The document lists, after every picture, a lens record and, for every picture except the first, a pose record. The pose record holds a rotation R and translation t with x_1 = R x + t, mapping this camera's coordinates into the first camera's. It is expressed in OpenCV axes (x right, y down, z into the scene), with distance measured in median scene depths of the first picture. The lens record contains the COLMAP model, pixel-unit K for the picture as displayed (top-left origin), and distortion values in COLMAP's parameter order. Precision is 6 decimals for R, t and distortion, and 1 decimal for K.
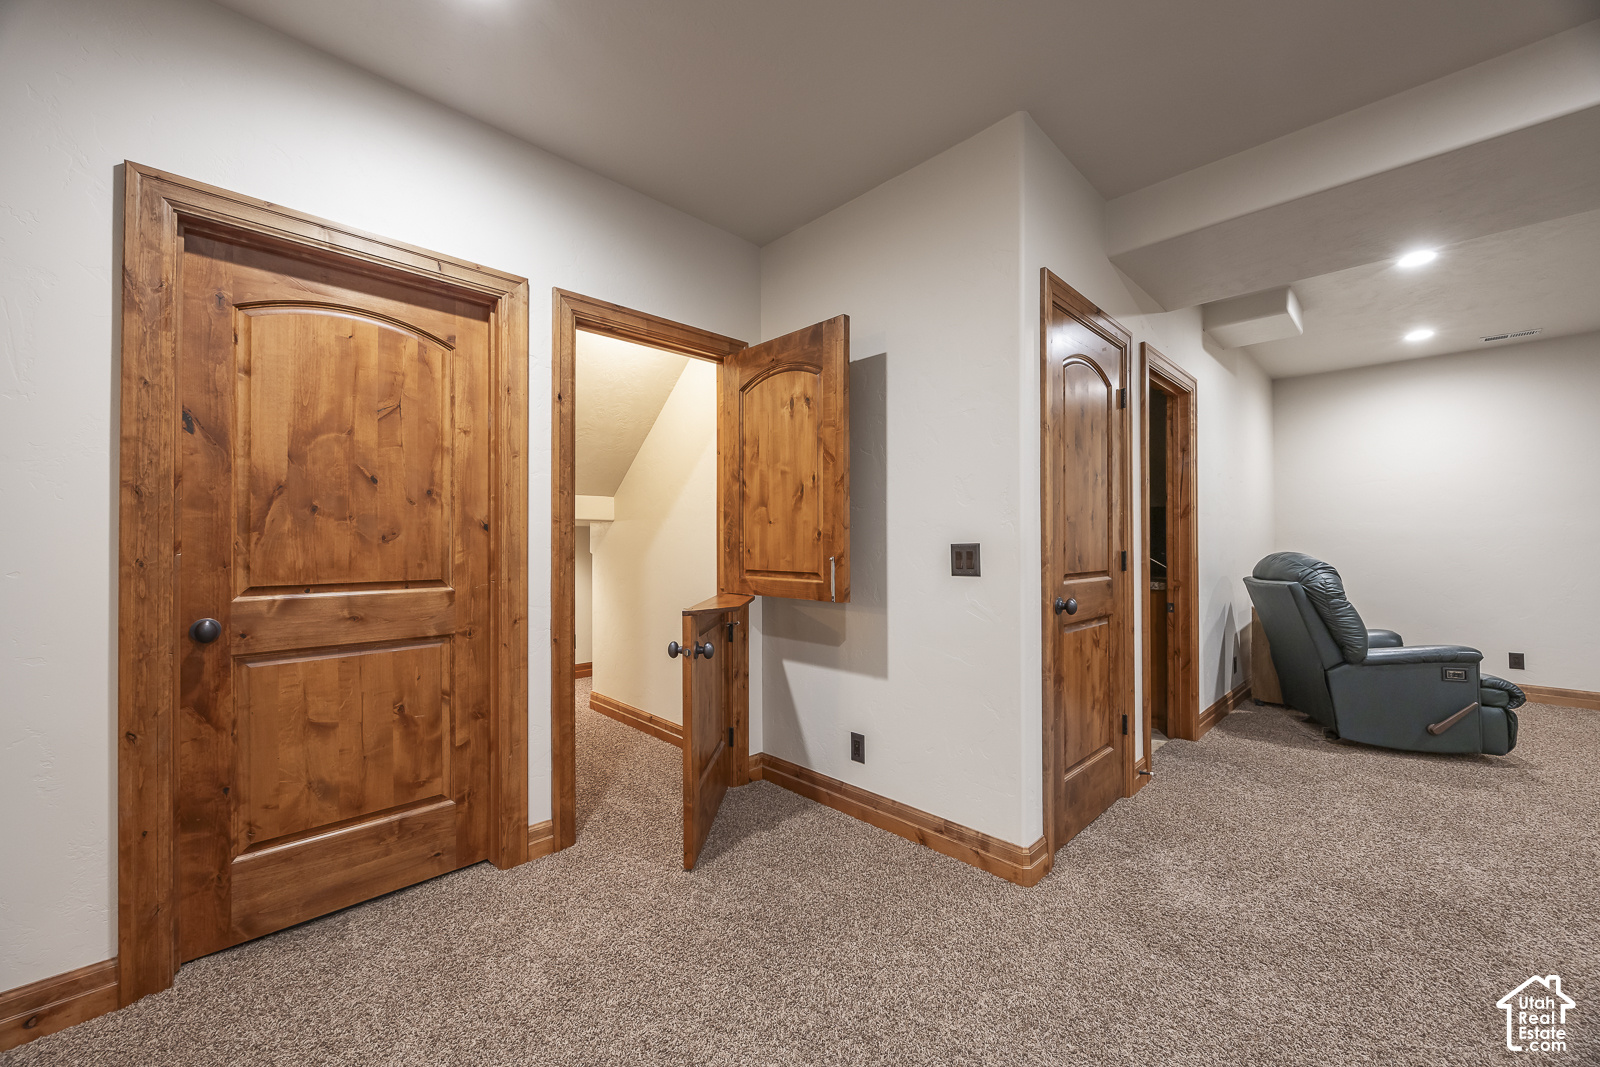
lens RADIAL K [[608.7, 0, 802.6], [0, 608.7, 538.3], [0, 0, 1]] dist [-0.001412, 0.000016]
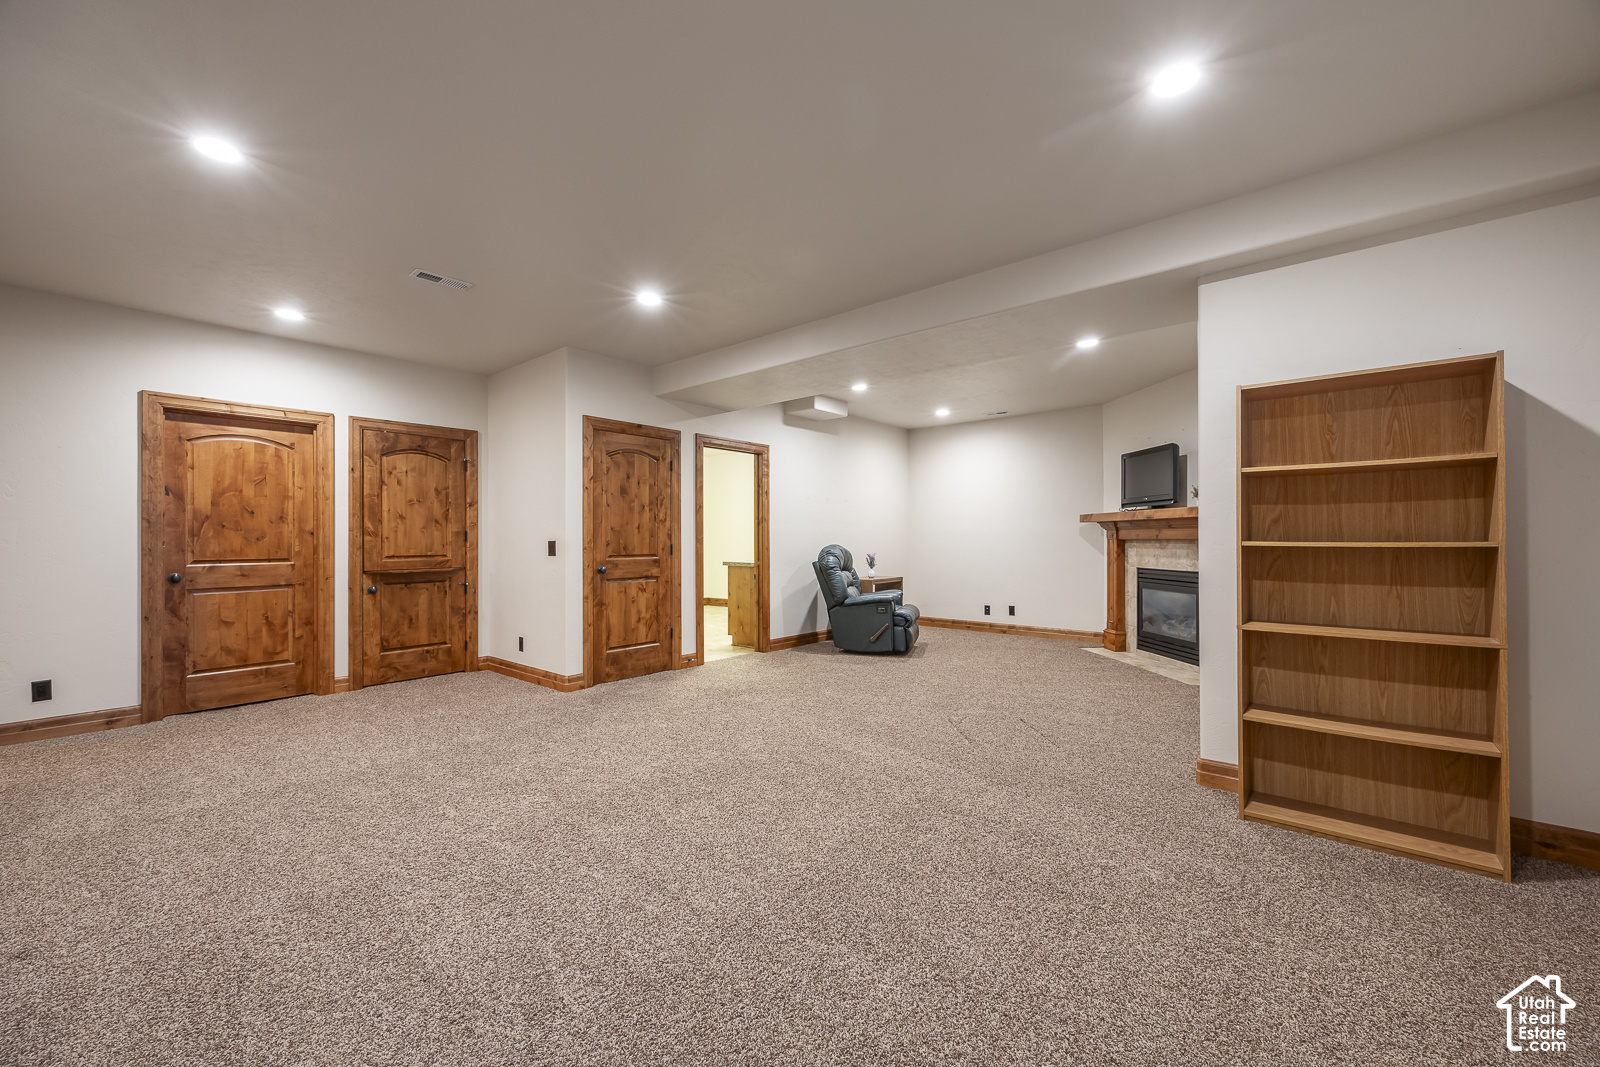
lens RADIAL K [[630.2, 0, 805.4], [0, 630.2, 535.5], [0, 0, 1]] dist [0.010106, 0.000012]
pose [[0.996119, -0.002045, 0.087995, 1.060548], [0.001805, 0.999994, 0.002802, -0.015593], [-0.088000, -0.002632, 0.996117, -1.431653]]
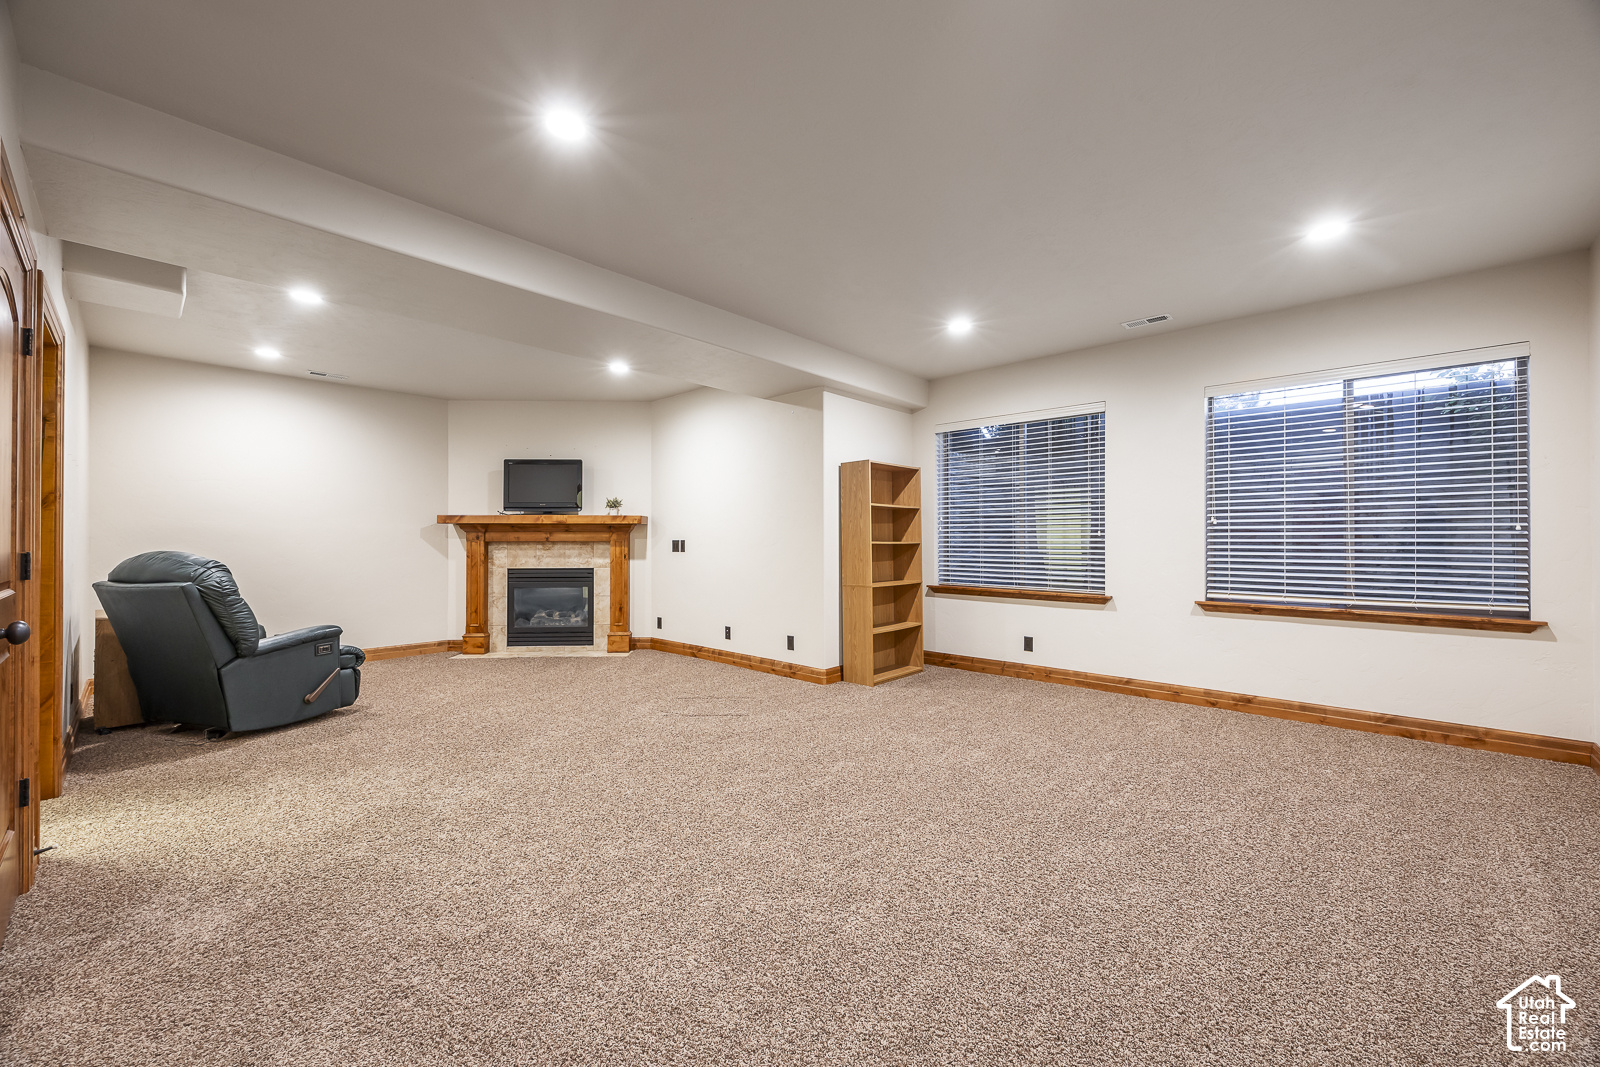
lens RADIAL K [[630.2, 0, 805.4], [0, 630.2, 535.5], [0, 0, 1]] dist [0.010106, 0.000012]
pose [[-0.047525, 0.008657, 0.998833, -0.386930], [-0.005770, 0.999943, -0.008941, 0.003764], [-0.998853, -0.006188, -0.047473, 0.155070]]
